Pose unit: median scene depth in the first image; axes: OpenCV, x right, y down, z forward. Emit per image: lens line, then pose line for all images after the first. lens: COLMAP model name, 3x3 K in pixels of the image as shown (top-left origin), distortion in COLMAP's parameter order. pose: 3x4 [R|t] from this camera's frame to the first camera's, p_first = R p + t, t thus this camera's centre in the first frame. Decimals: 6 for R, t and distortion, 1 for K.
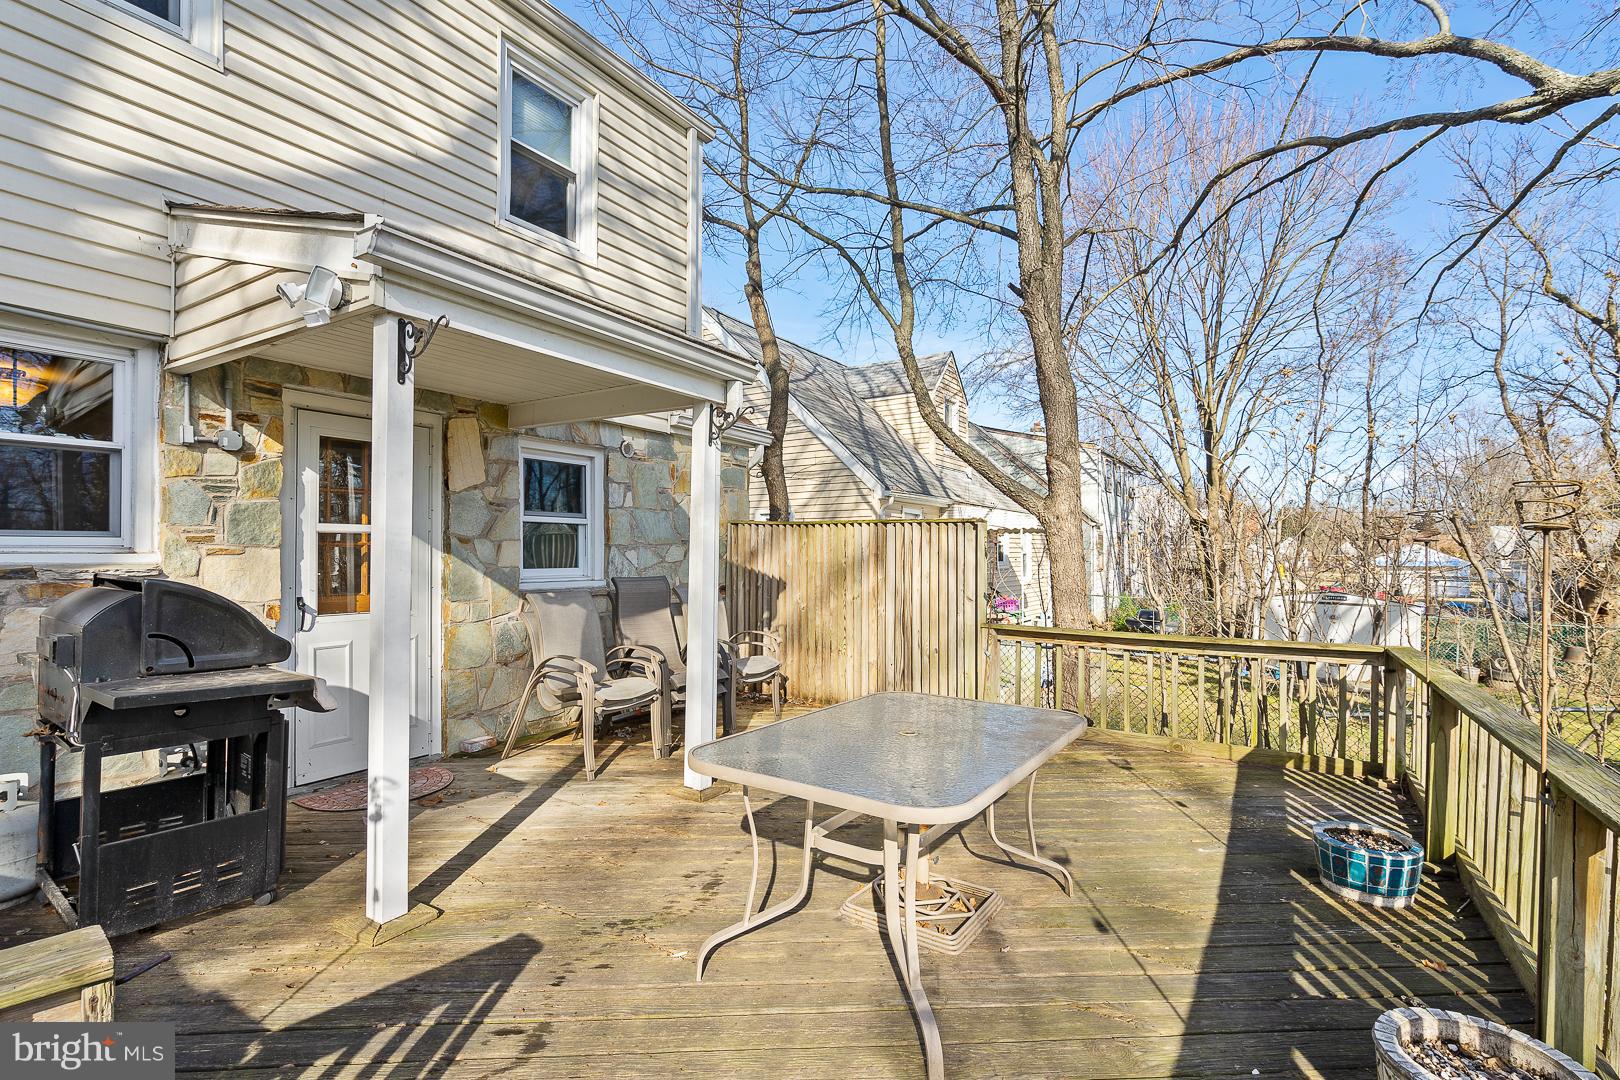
lens RADIAL K [[738.9, 0, 810.0], [0, 738.9, 540.0], [0, 0, 1]] dist [-0.002562, -0.000330]
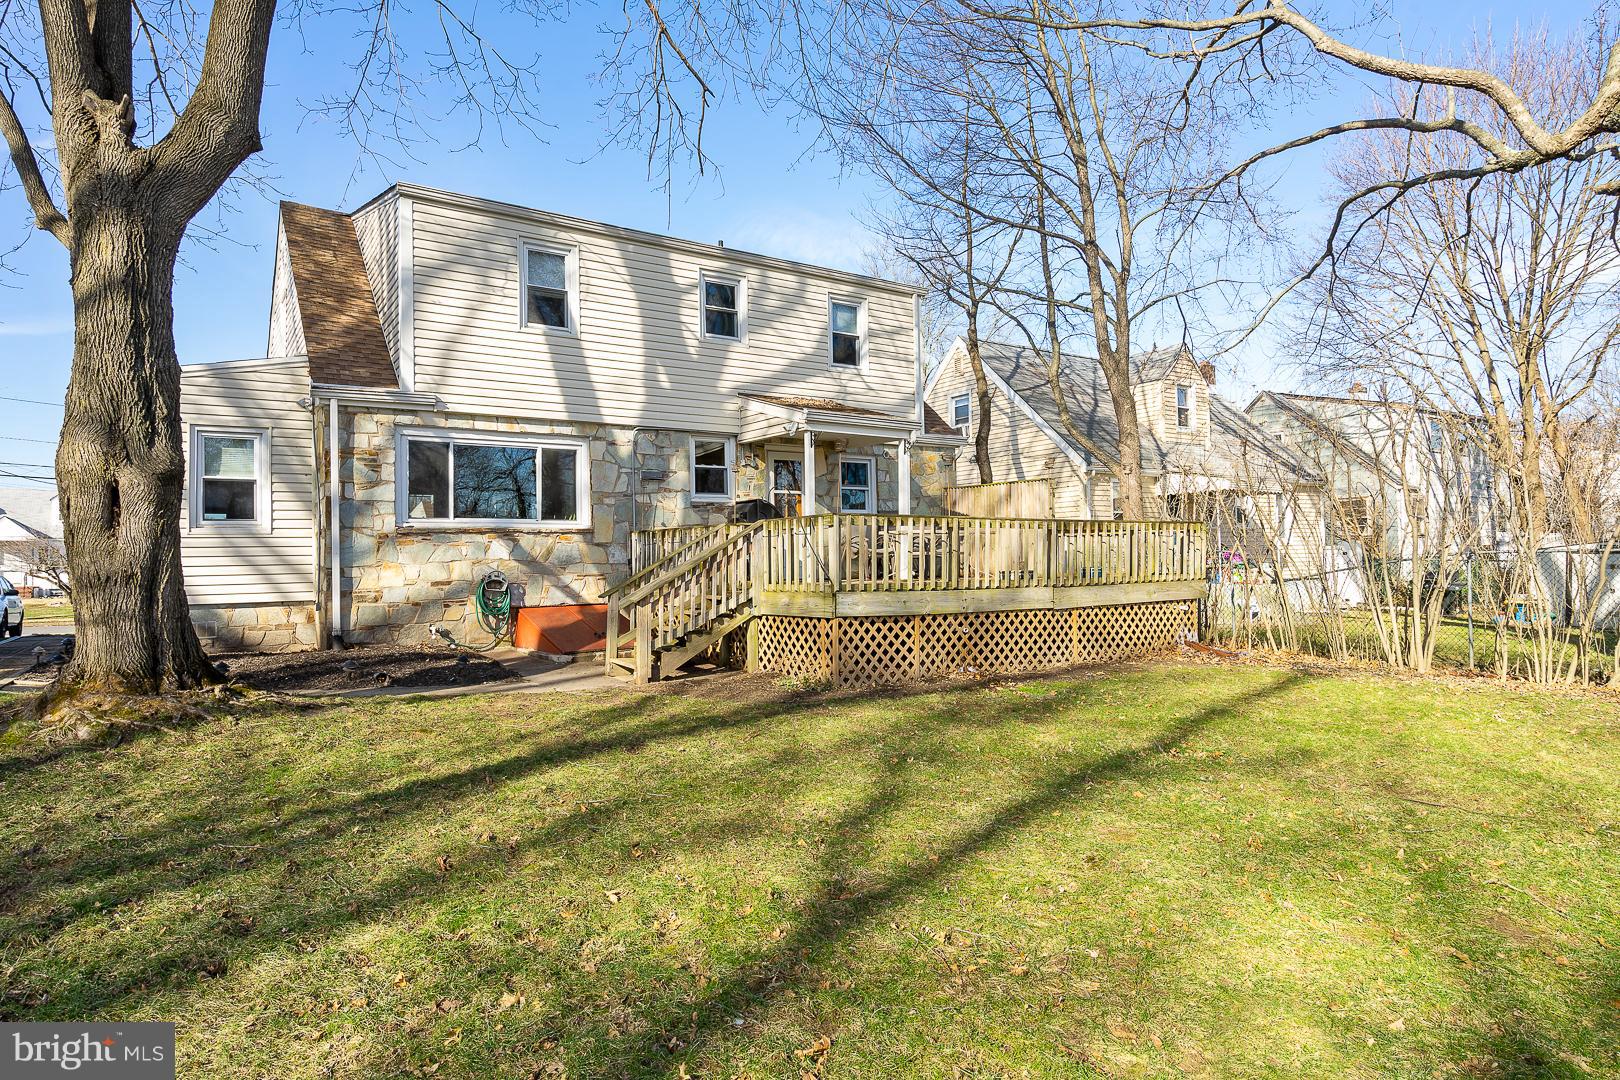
lens RADIAL K [[844.7, 0, 810.0], [0, 844.7, 540.0], [0, 0, 1]] dist [0.003623, 0.000805]
pose [[0.915967, -0.021730, -0.400664, 0.586384], [0.023541, 0.999723, -0.000402, 0.134422], [0.400562, -0.009064, 0.916225, -1.489521]]
